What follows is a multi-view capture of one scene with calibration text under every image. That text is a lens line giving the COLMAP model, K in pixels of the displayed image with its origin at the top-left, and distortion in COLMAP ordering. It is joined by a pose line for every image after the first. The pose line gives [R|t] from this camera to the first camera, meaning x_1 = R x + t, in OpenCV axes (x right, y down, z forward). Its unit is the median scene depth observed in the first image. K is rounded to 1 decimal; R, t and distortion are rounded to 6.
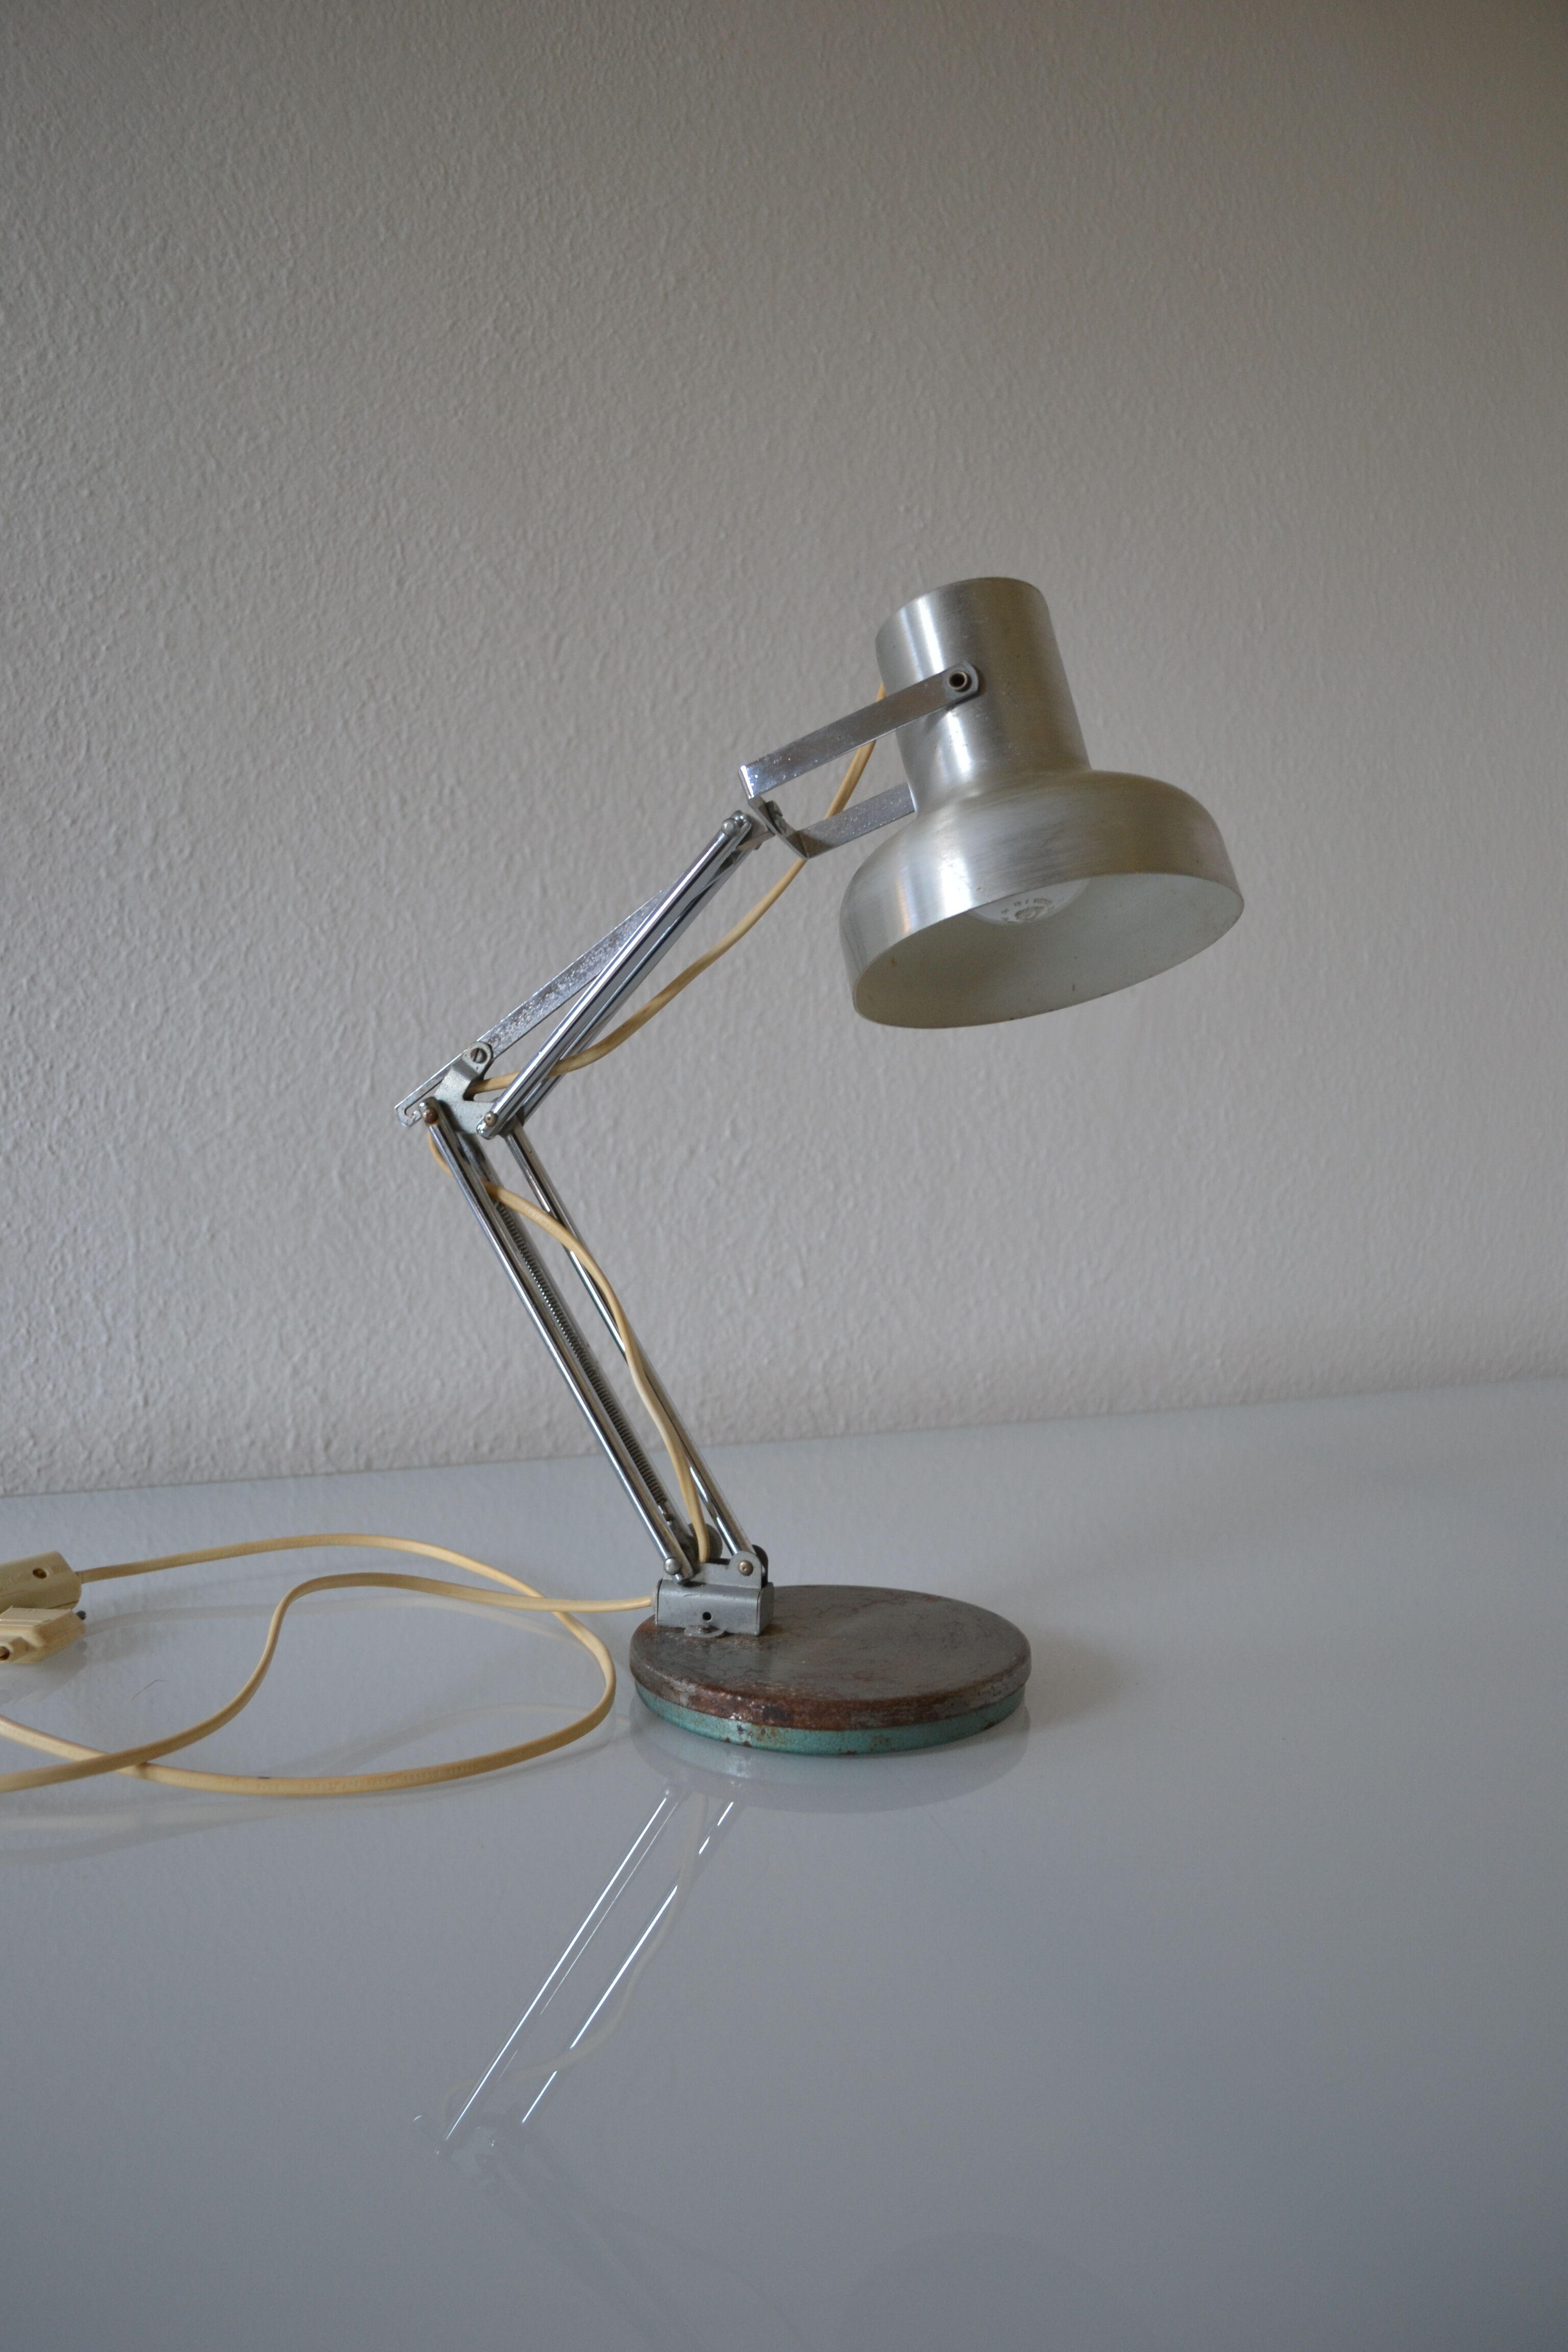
lens RADIAL K [[1905.8, 0, 770.0], [0, 1905.8, 1189.1], [0, 0, 1]] dist [-0.088121, 0.012732]
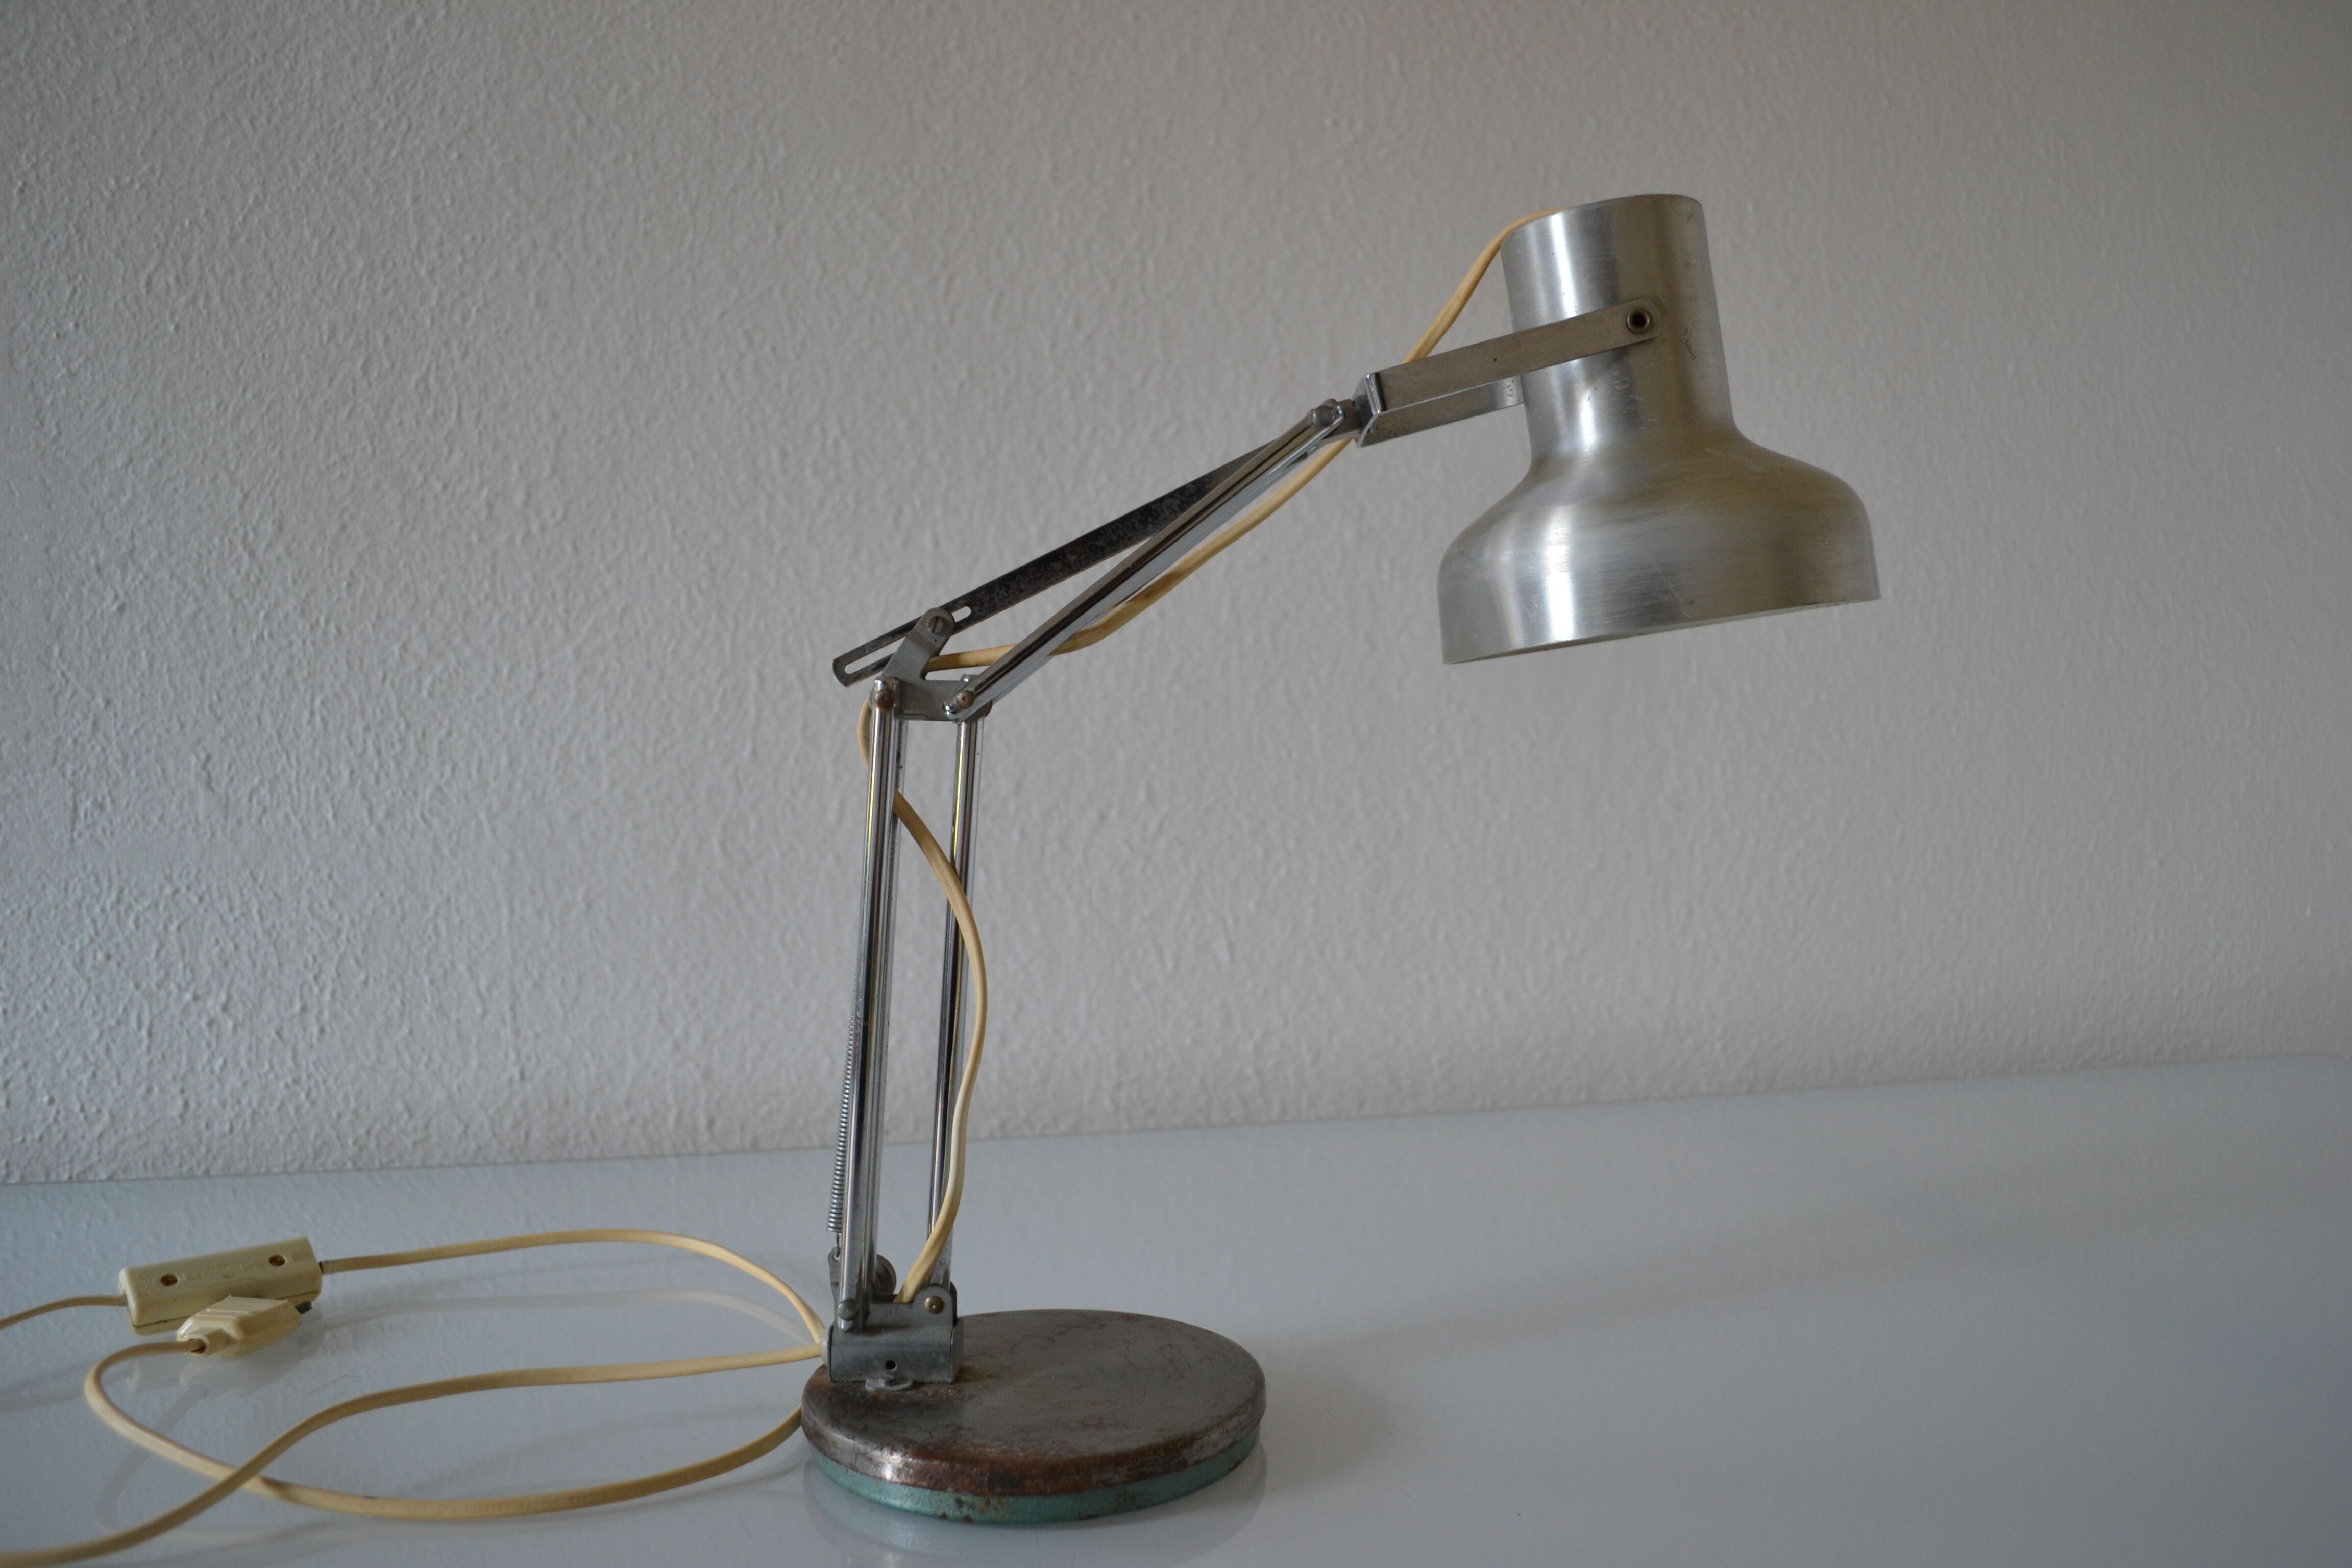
lens RADIAL K [[1905.8, 0, 1183.7], [0, 1905.8, 795.9], [0, 0, 1]] dist [-0.088121, 0.012732]
pose [[0.986343, -0.007642, -0.164526, 0.165013], [0.003058, 0.999601, -0.028096, -0.003624], [0.164675, 0.027209, 0.985973, 0.088729]]
